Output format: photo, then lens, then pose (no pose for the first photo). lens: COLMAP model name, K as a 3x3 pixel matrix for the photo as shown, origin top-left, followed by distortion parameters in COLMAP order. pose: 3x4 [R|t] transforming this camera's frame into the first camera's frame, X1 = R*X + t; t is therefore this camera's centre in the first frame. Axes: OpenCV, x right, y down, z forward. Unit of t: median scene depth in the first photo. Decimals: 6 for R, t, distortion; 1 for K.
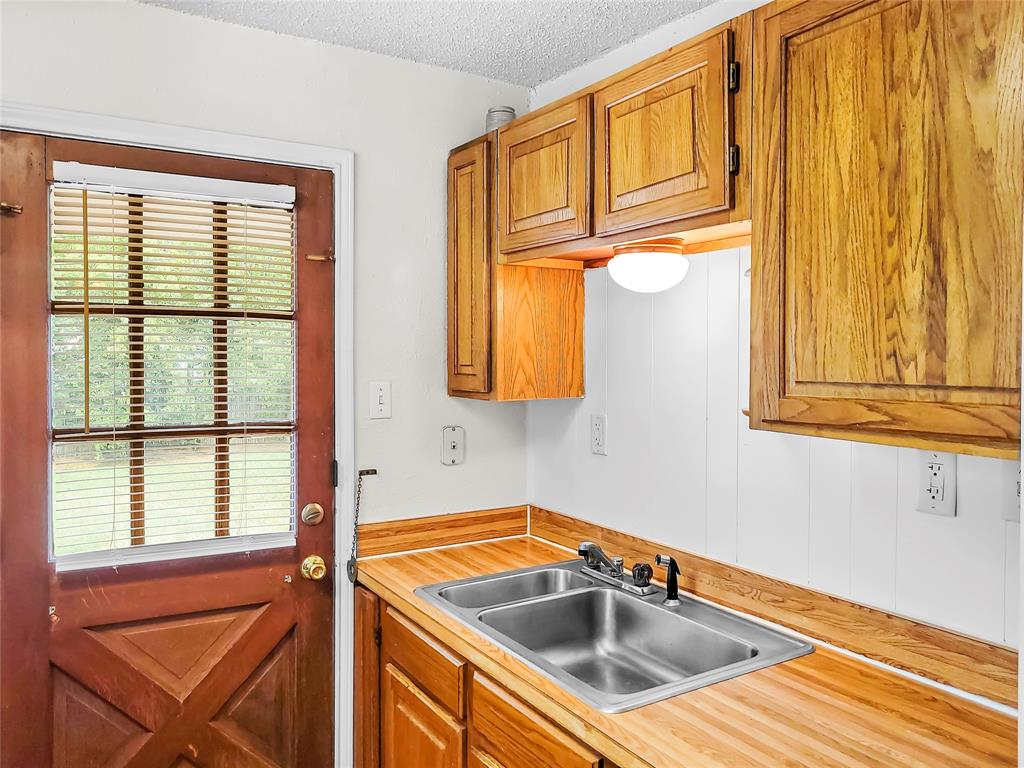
lens RADIAL K [[783.3, 0, 514.1], [0, 783.3, 369.2], [0, 0, 1]] dist [0.037662, 0.001810]
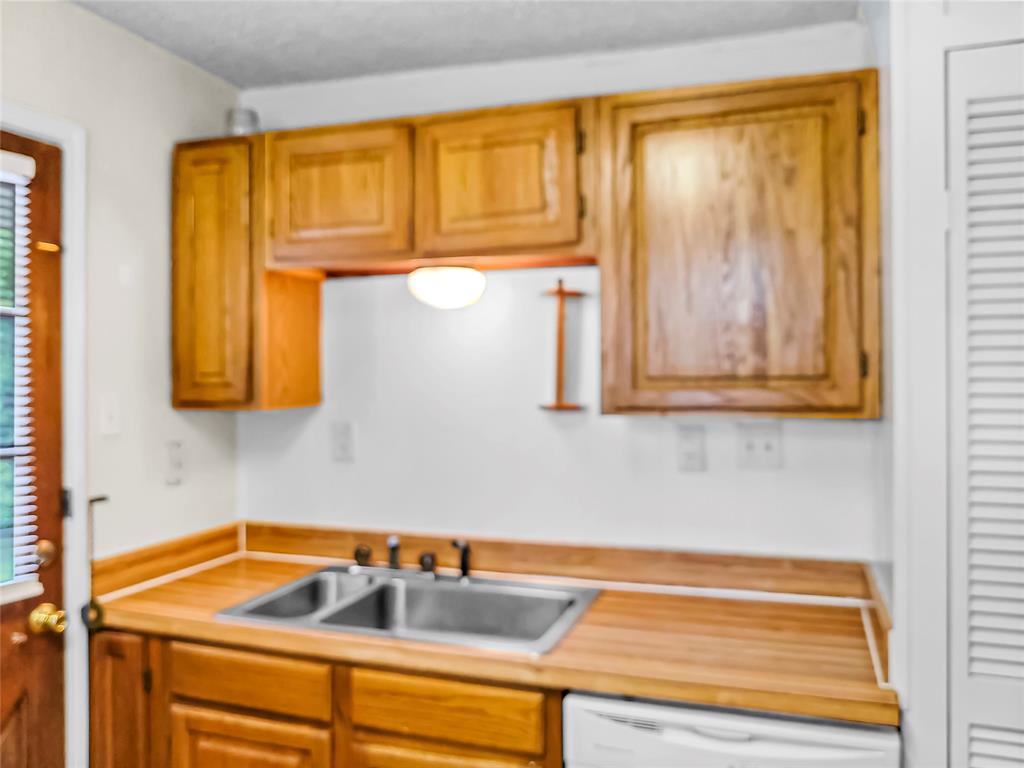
lens RADIAL K [[803.9, 0, 486.9], [0, 803.9, 361.9], [0, 0, 1]] dist [0.004084, 0.002891]
pose [[0.805907, 0.001879, 0.592040, -0.386880], [0.018008, 0.999454, -0.027685, 0.013324], [-0.591769, 0.032973, 0.805433, 0.034596]]
